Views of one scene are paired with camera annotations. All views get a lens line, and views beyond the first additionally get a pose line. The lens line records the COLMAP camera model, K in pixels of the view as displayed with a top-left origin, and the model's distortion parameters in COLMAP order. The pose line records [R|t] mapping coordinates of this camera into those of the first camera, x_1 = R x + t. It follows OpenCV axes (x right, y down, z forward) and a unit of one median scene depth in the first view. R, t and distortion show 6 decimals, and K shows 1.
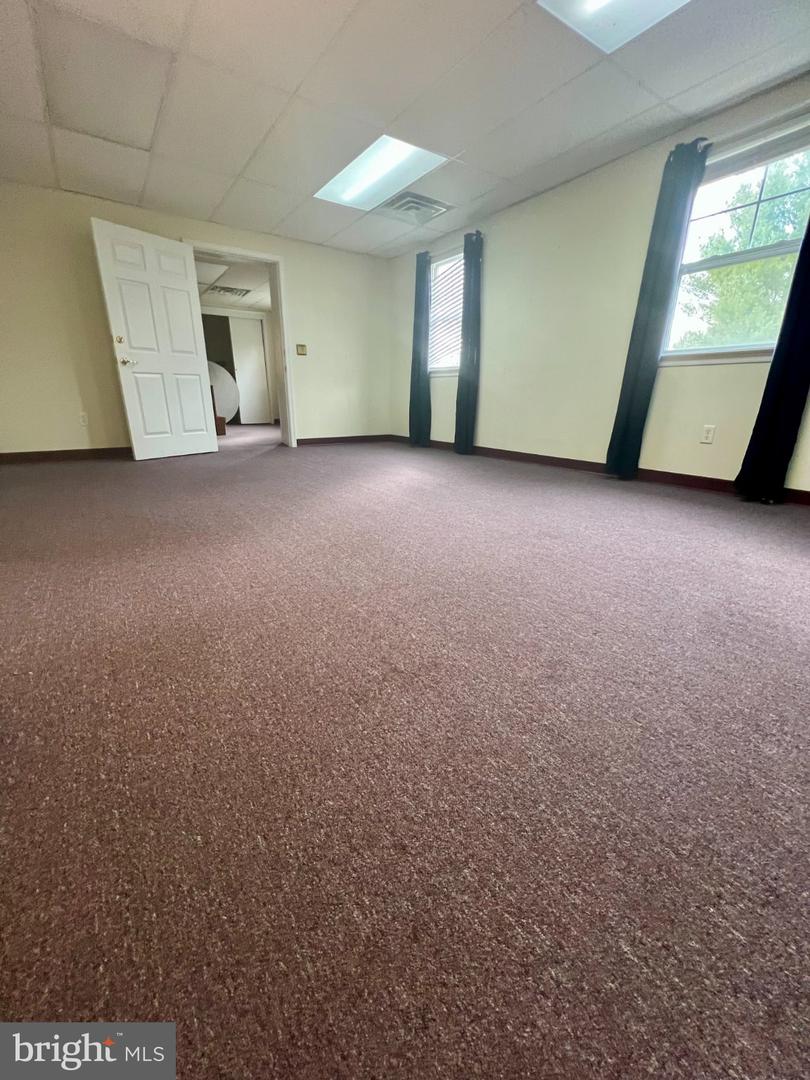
lens RADIAL K [[429.3, 0, 405.7], [0, 429.3, 541.9], [0, 0, 1]] dist [-0.002558, -0.000162]
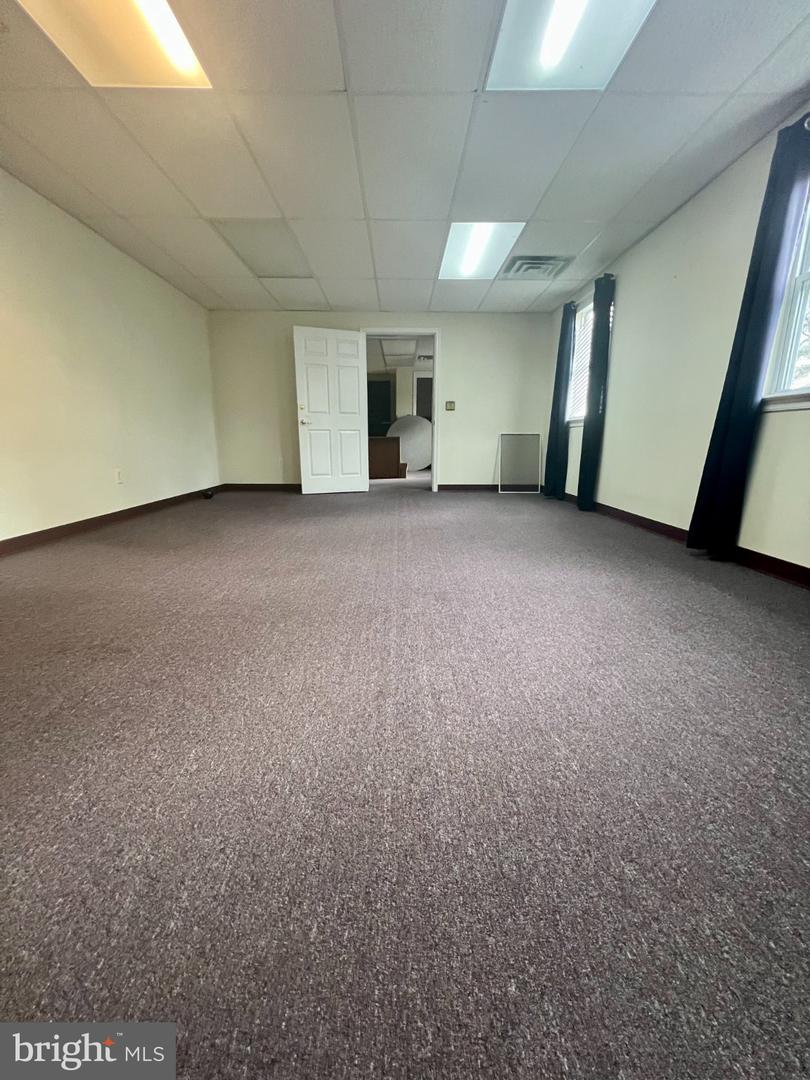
lens RADIAL K [[429.3, 0, 402.3], [0, 429.3, 541.8], [0, 0, 1]] dist [-0.002558, -0.000162]
pose [[0.829994, 0.121872, -0.544295, 0.382782], [-0.175038, 0.983453, -0.046711, -0.037094], [0.529595, 0.134042, 0.837593, 0.069710]]
